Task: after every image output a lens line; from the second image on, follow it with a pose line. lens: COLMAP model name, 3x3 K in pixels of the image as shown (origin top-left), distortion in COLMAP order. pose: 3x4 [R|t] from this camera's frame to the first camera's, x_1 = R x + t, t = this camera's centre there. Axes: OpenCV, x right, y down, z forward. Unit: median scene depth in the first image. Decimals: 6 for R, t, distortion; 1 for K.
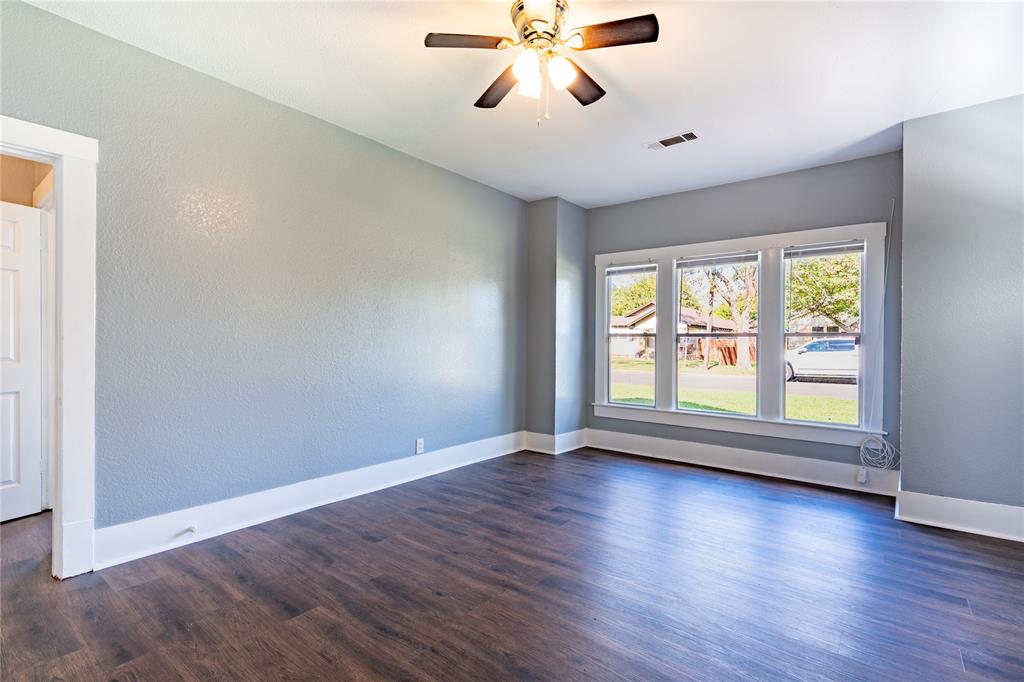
lens RADIAL K [[482.9, 0, 529.3], [0, 482.9, 341.9], [0, 0, 1]] dist [-0.016611, 0.000119]
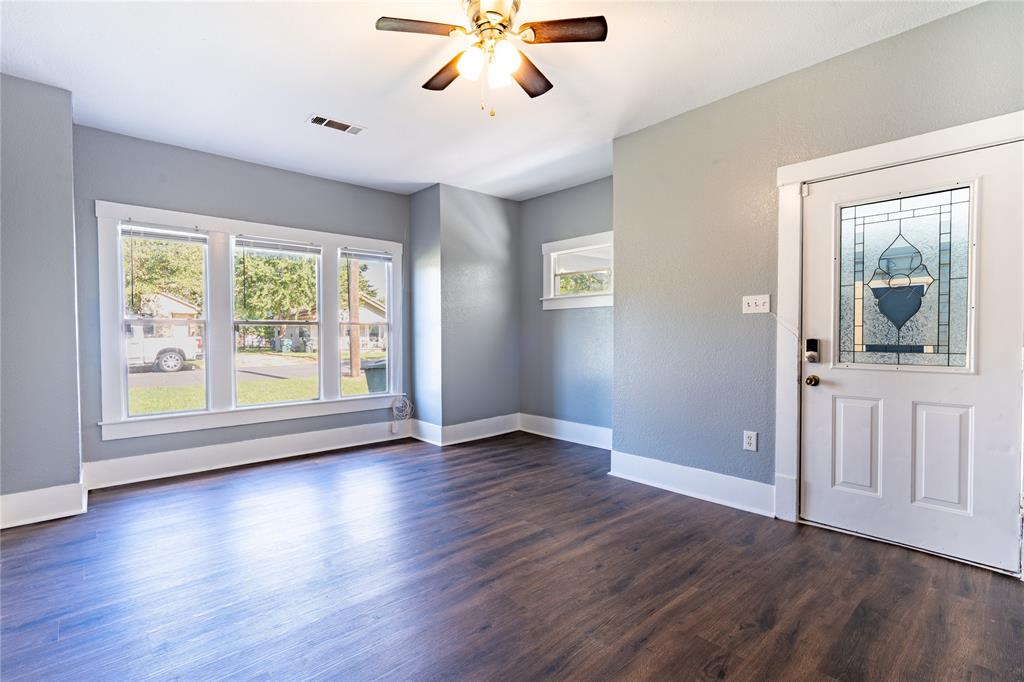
lens RADIAL K [[463.1, 0, 509.6], [0, 463.1, 342.4], [0, 0, 1]] dist [-0.001246, 0.000075]
pose [[0.183374, -0.030493, 0.982570, -0.520949], [0.000873, 0.999523, 0.030856, -0.004237], [-0.983043, -0.004801, 0.183313, 0.432808]]
